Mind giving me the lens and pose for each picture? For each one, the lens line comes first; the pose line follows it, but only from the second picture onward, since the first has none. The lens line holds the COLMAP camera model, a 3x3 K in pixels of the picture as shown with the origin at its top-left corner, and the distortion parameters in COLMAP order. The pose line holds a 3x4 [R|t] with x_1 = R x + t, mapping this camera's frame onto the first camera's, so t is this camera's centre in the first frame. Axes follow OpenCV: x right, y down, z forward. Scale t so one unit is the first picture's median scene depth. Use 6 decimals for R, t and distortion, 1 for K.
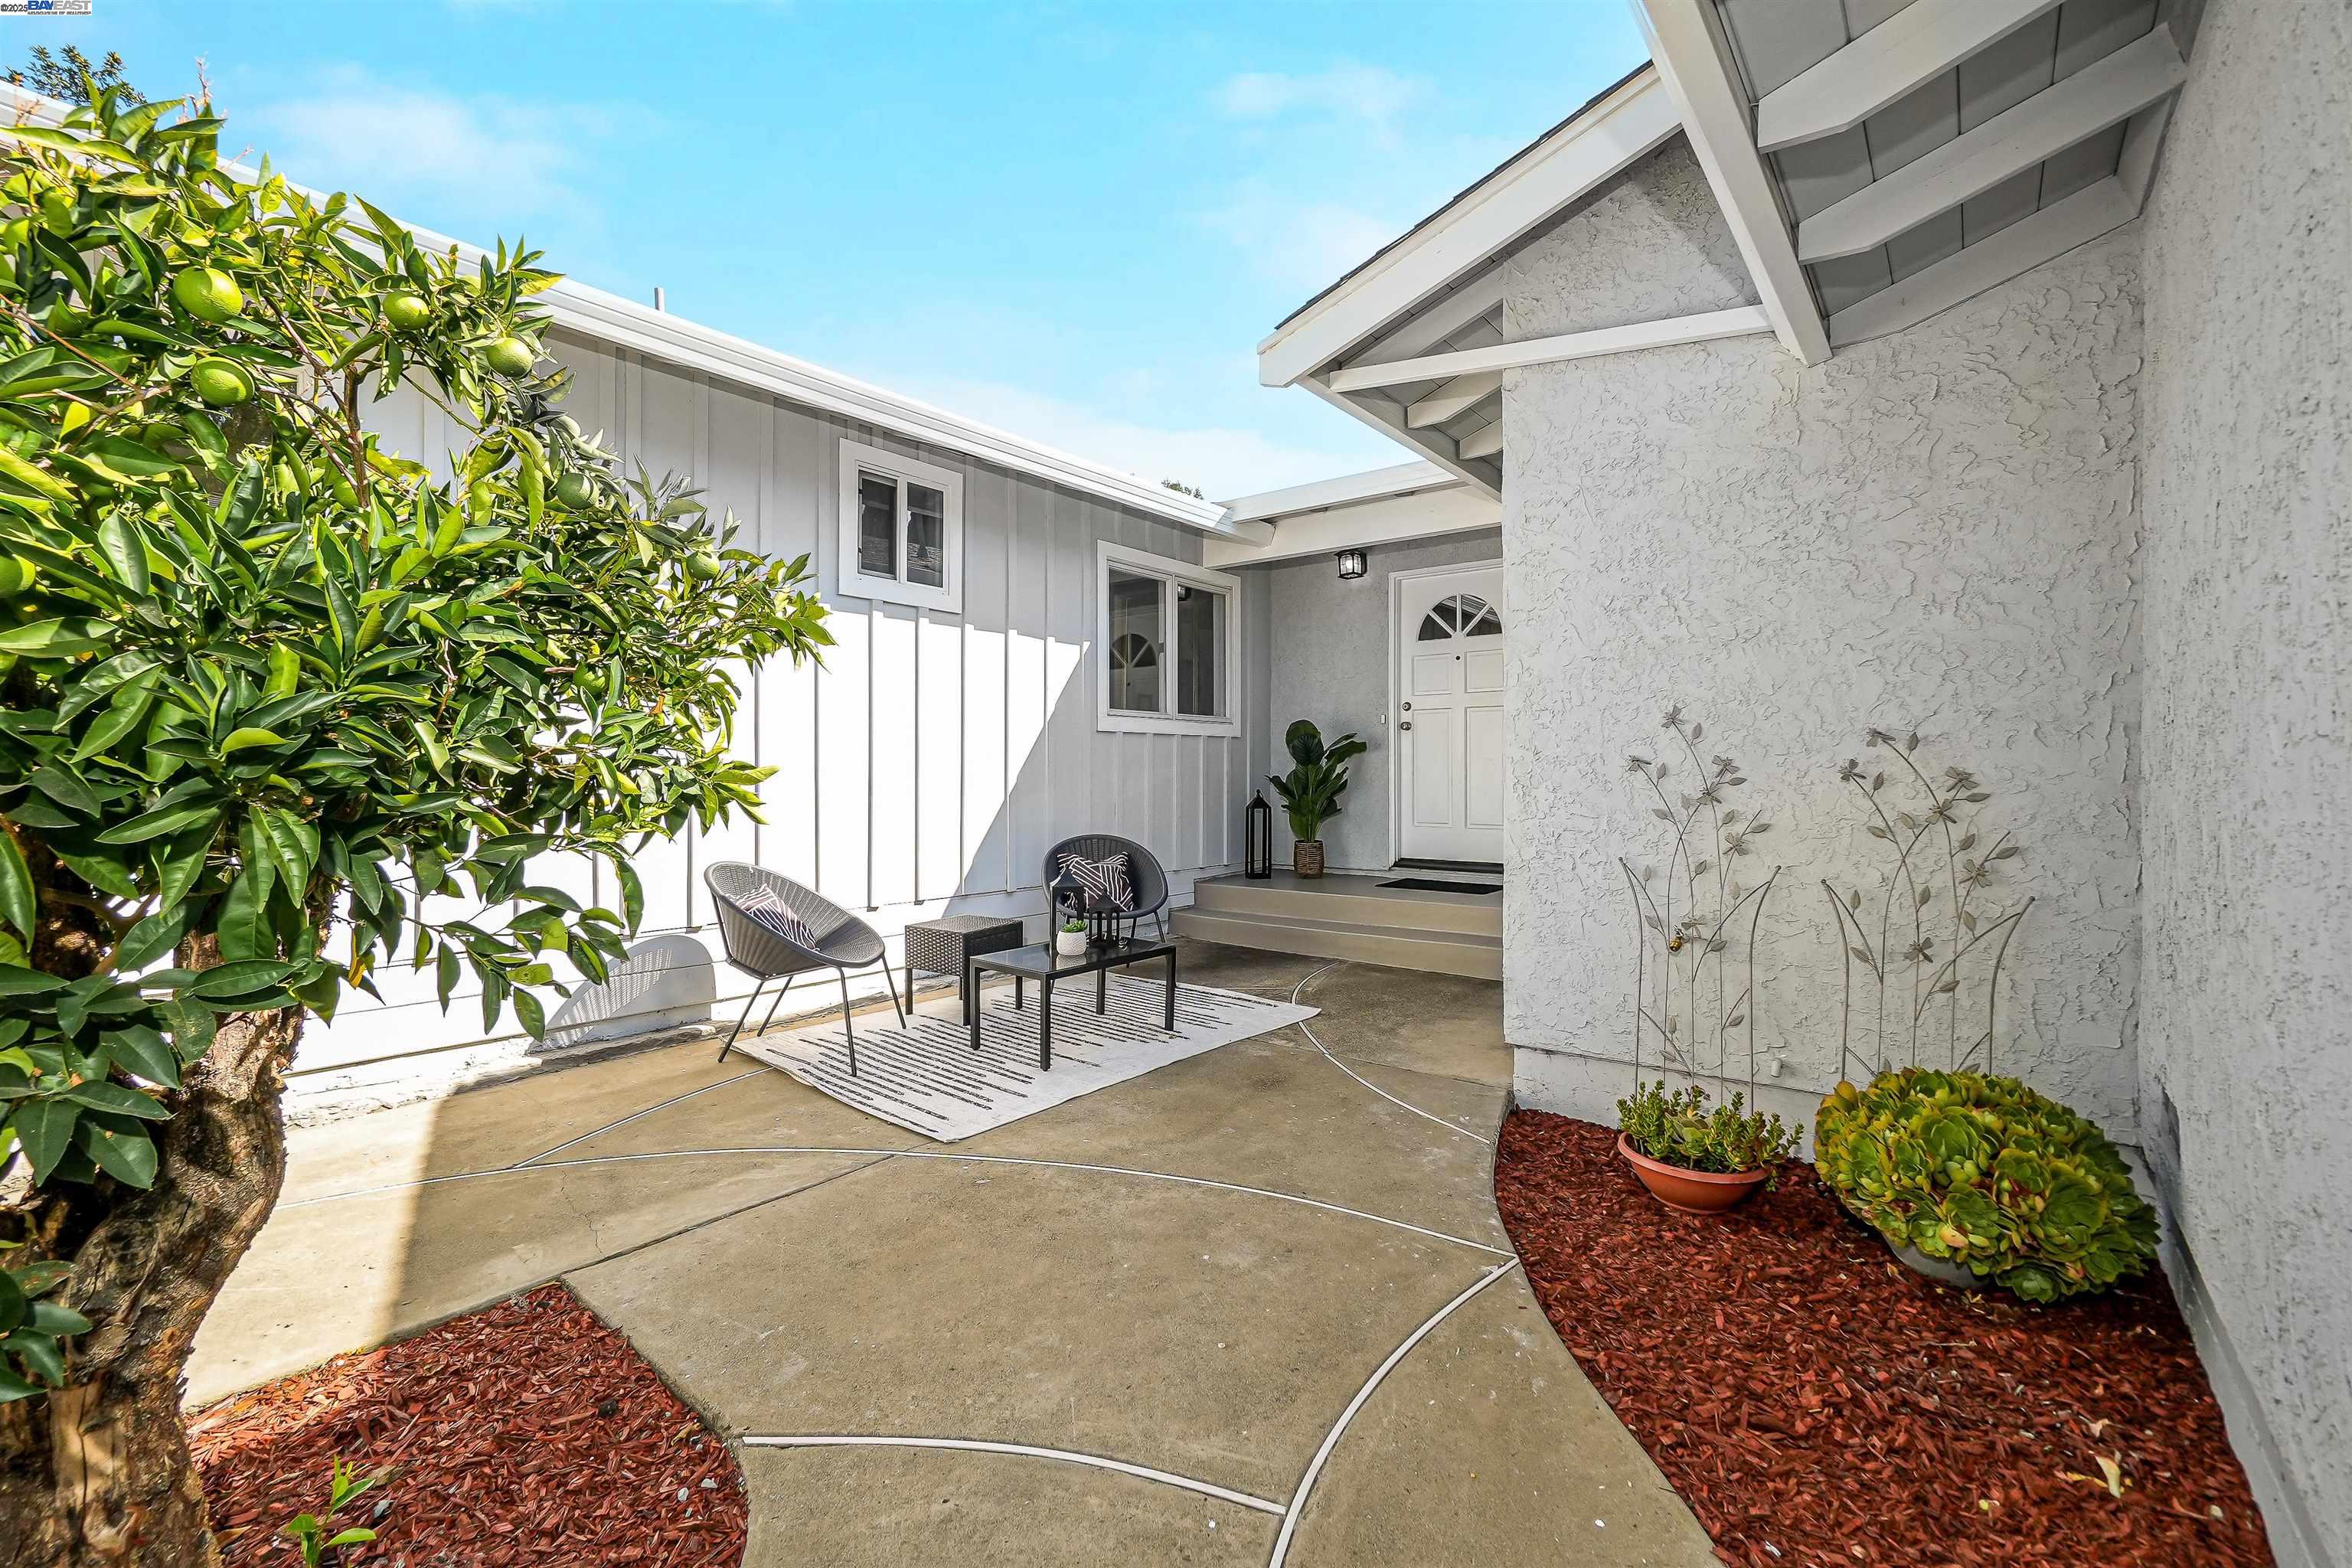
lens RADIAL K [[1022.8, 0, 1170.6], [0, 1022.8, 776.4], [0, 0, 1]] dist [-0.010246, 0.006476]
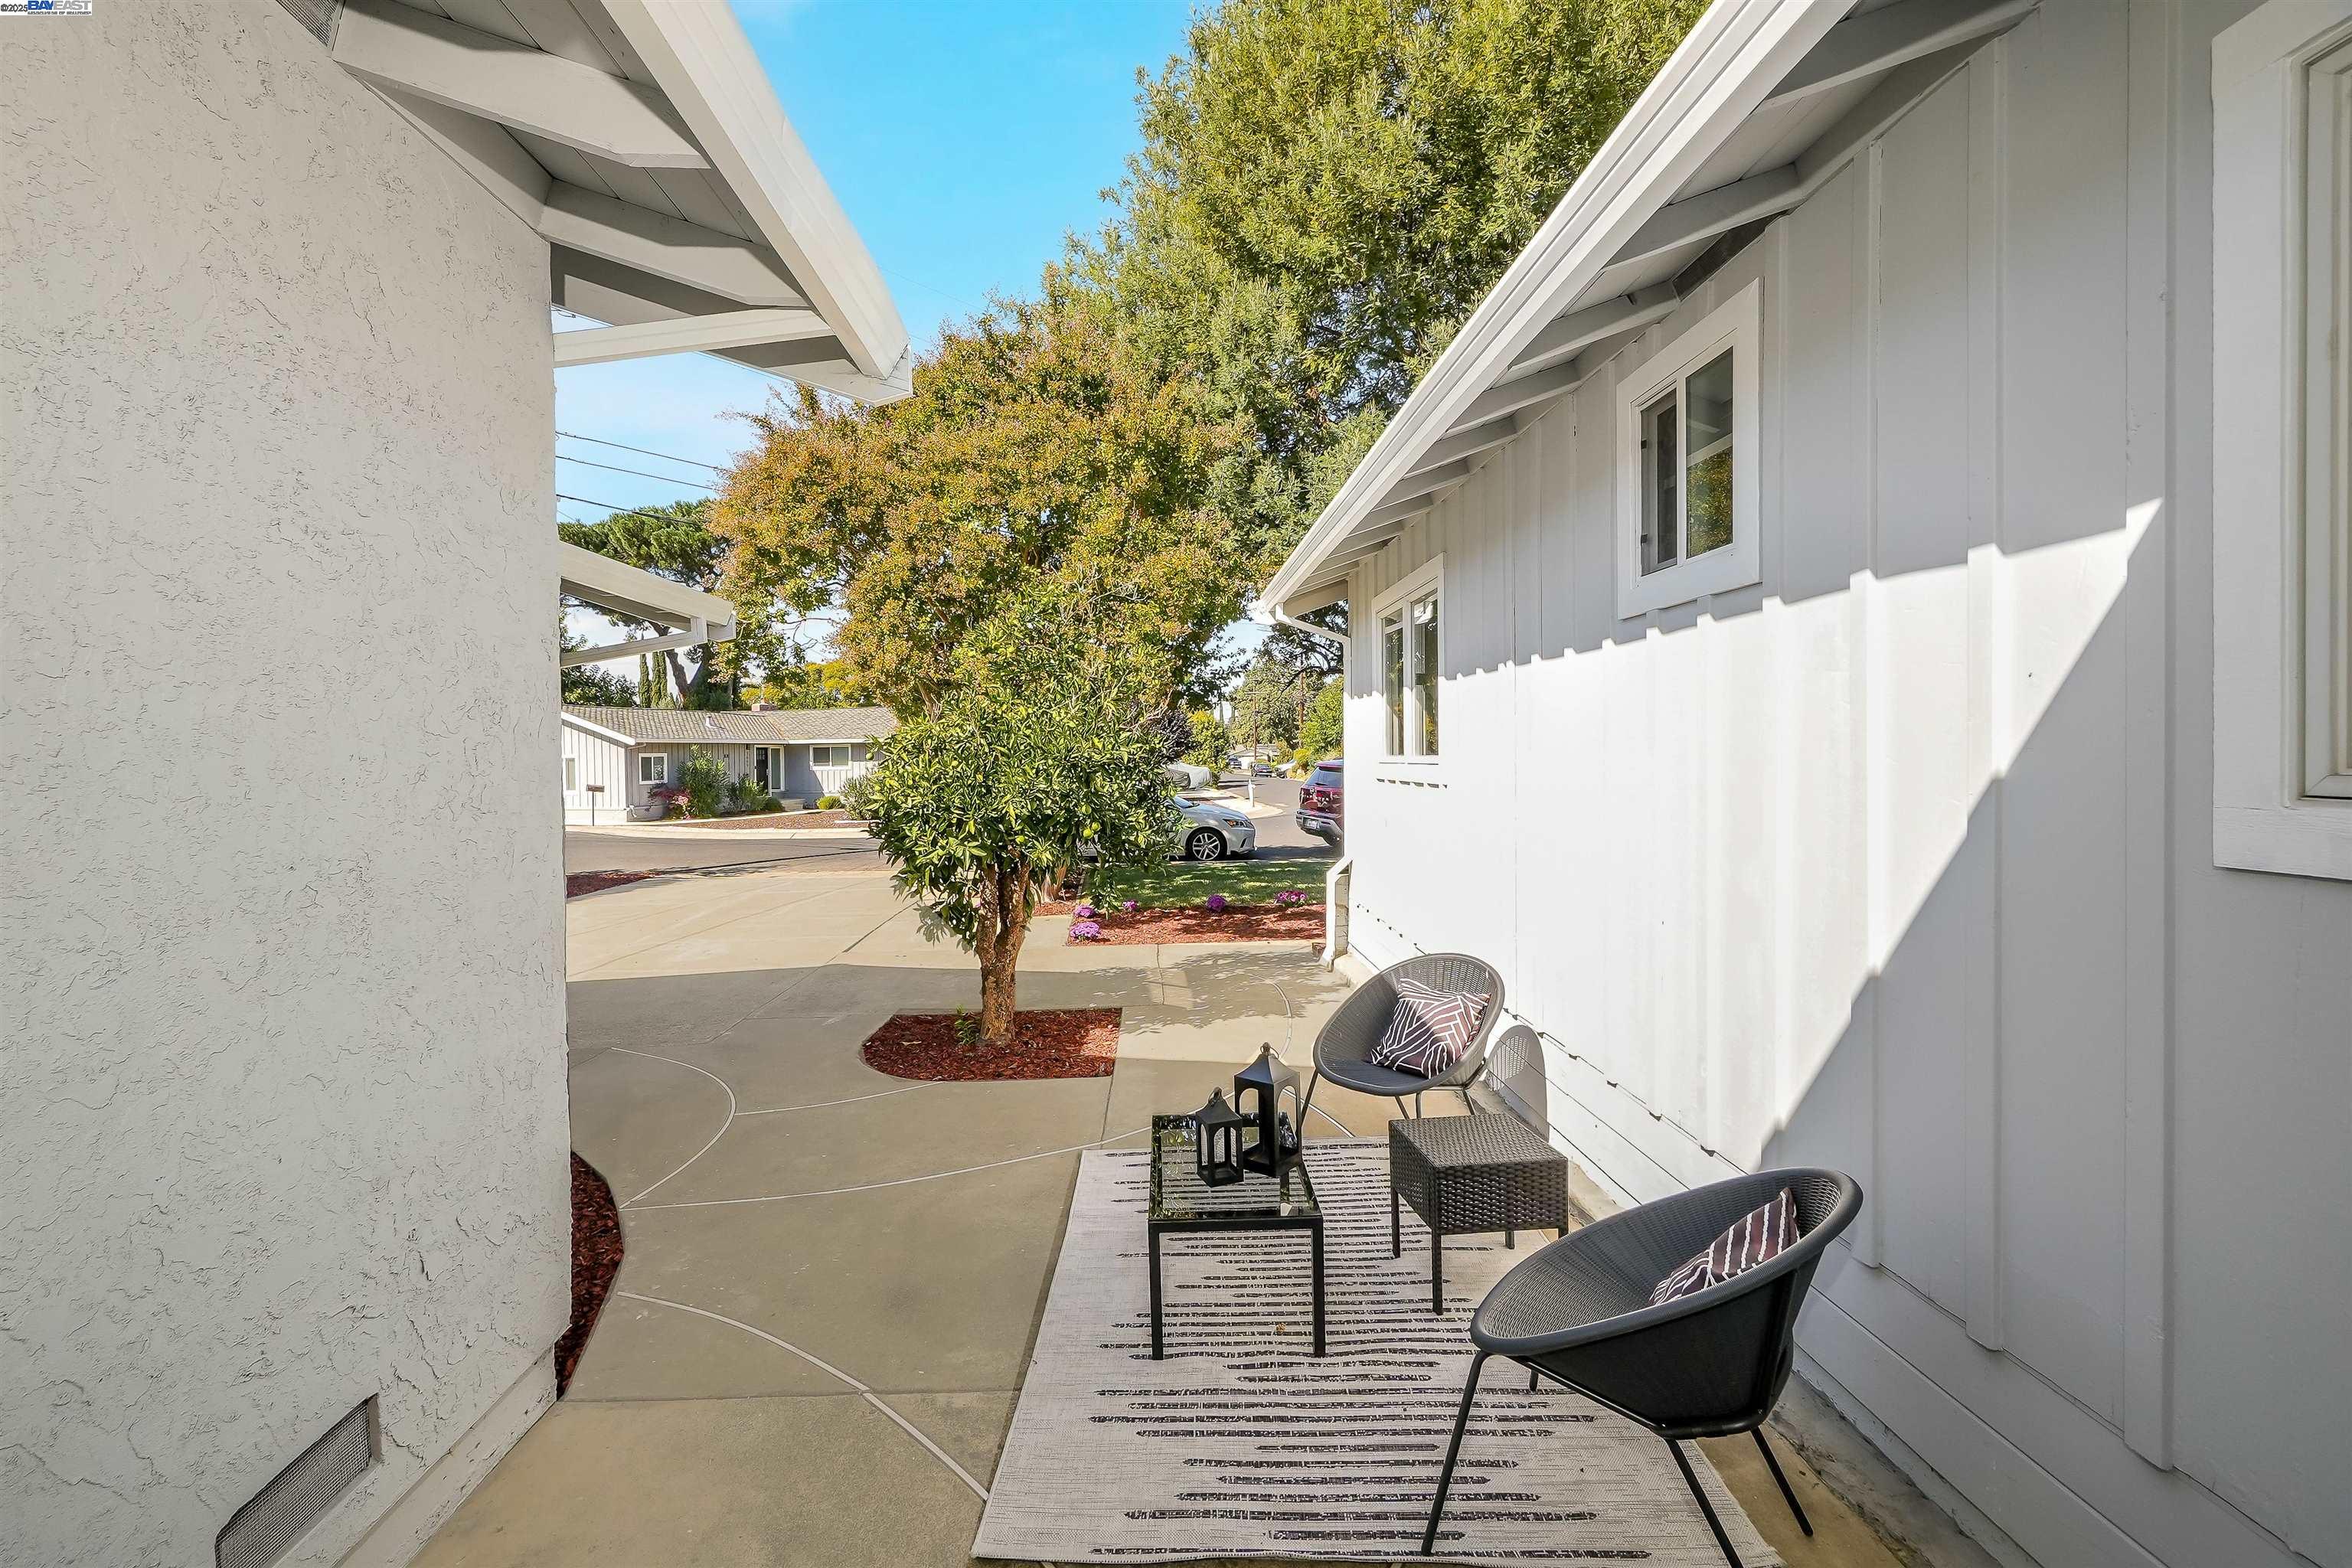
lens RADIAL K [[1022.8, 0, 1170.6], [0, 1022.8, 776.4], [0, 0, 1]] dist [-0.010246, 0.006476]
pose [[-0.763155, 0.023615, -0.645784, 0.542266], [0.011536, 0.999671, 0.022924, -0.152284], [0.646112, 0.010045, -0.763176, 2.138618]]
